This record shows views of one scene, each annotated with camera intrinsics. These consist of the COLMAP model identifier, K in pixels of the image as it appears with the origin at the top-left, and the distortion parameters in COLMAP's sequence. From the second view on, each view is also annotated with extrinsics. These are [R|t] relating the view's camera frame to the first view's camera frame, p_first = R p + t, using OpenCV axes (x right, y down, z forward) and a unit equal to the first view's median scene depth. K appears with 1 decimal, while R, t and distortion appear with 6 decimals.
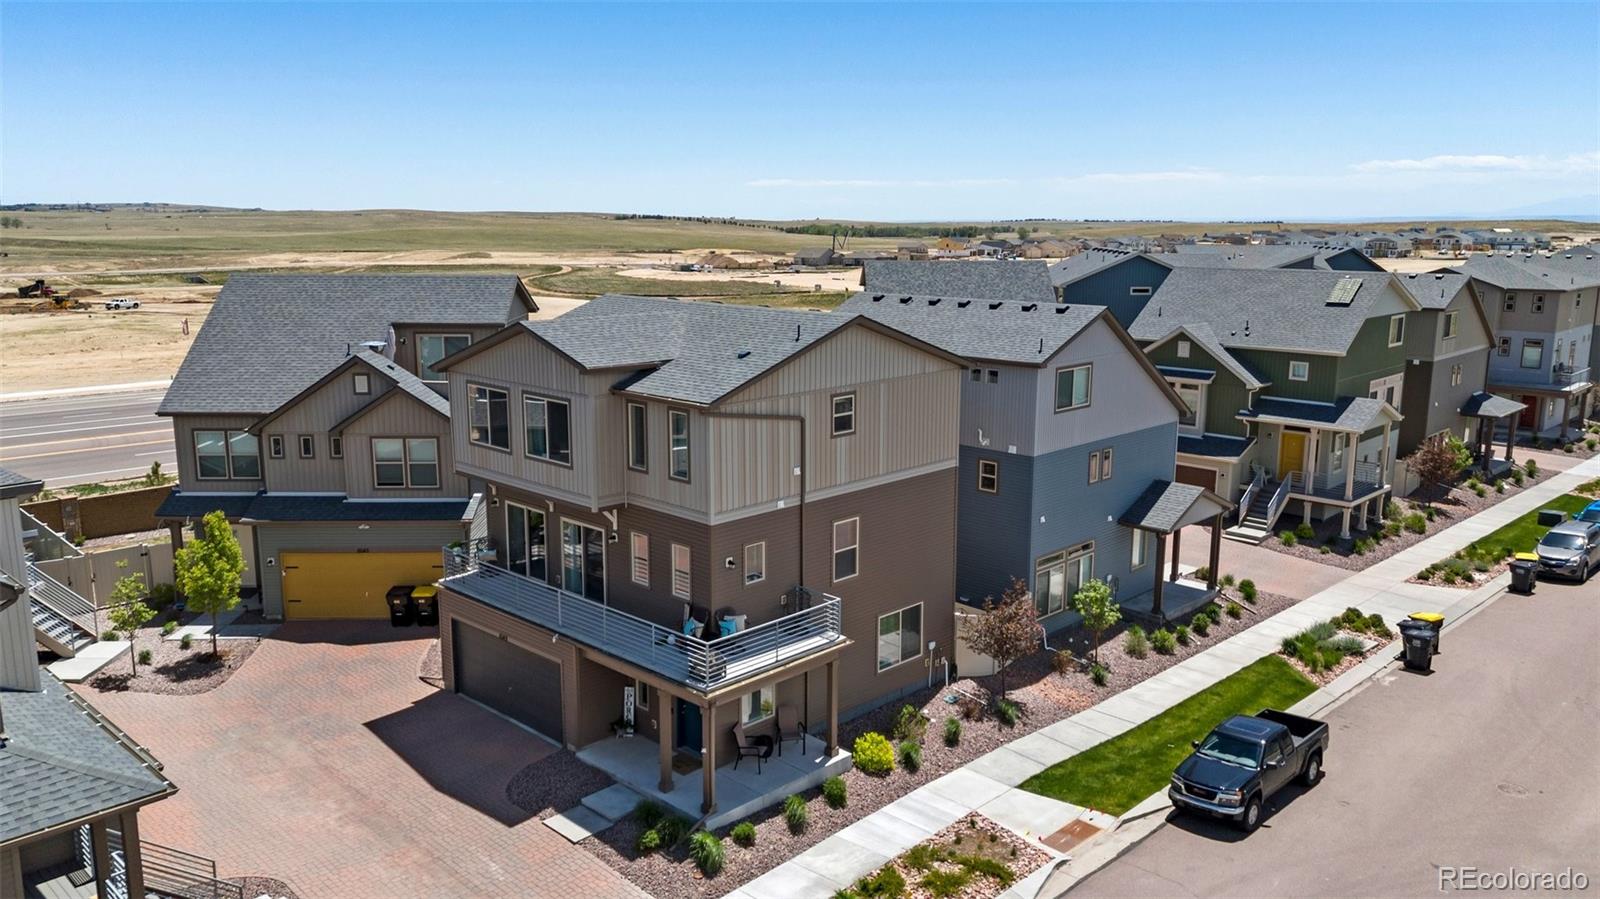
lens RADIAL K [[1215.6, 0, 800.0], [0, 1215.6, 449.5], [0, 0, 1]] dist [0.095057, -0.099054]
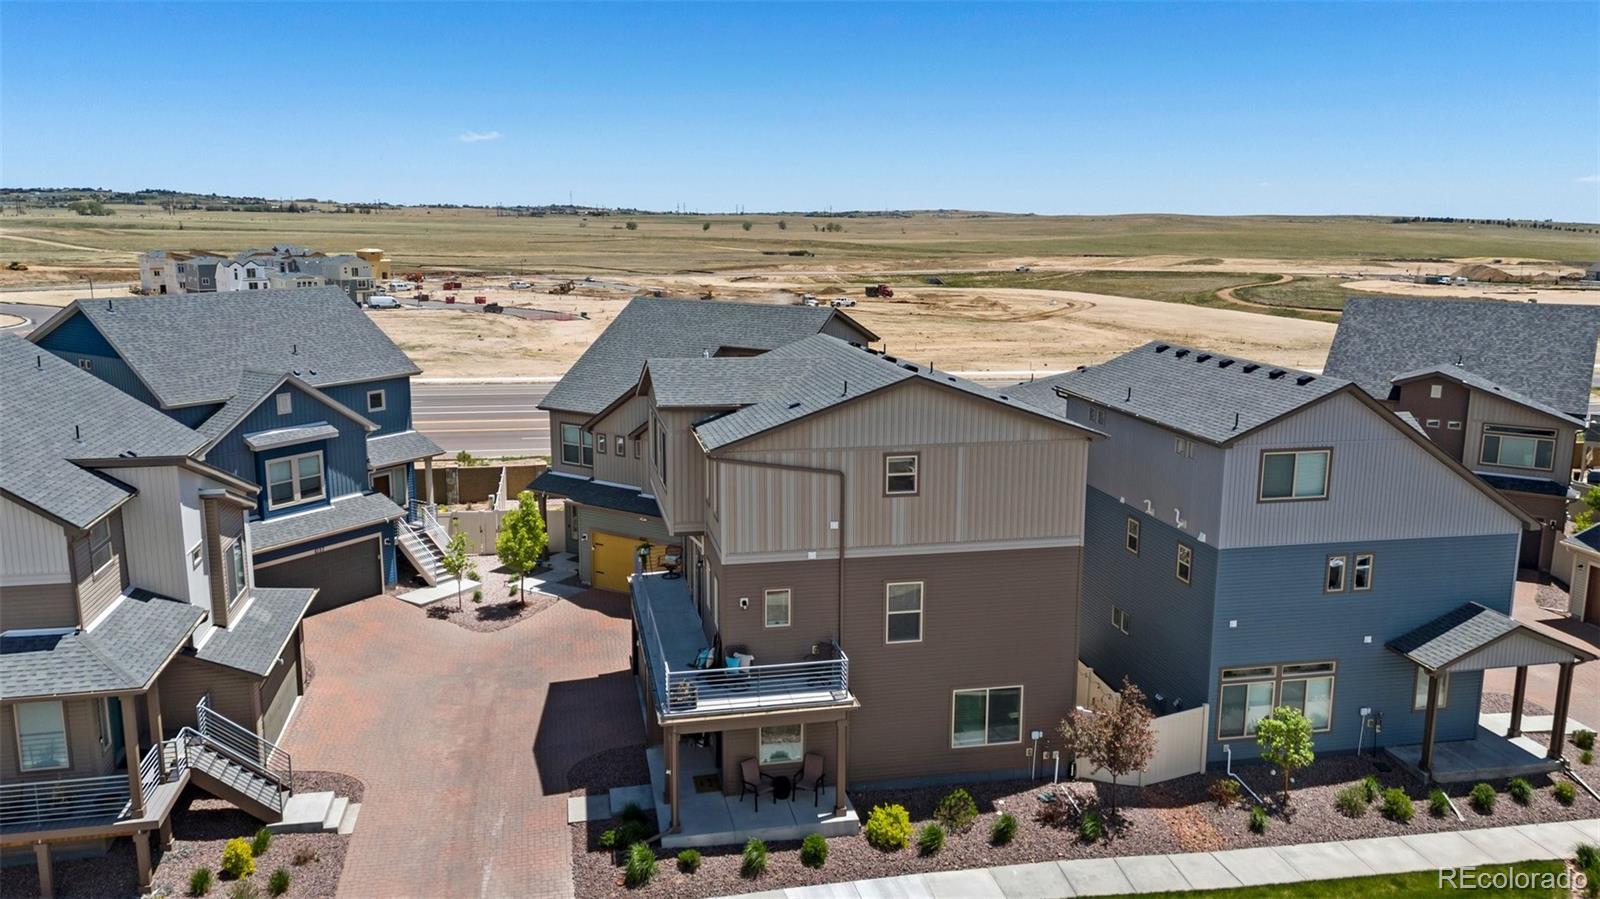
lens RADIAL K [[1215.6, 0, 800.0], [0, 1215.6, 449.5], [0, 0, 1]] dist [0.095057, -0.099054]
pose [[0.831488, 0.109133, -0.544718, 0.461538], [-0.110881, 0.993388, 0.029768, -0.063693], [0.544365, 0.035647, 0.838091, 0.125855]]
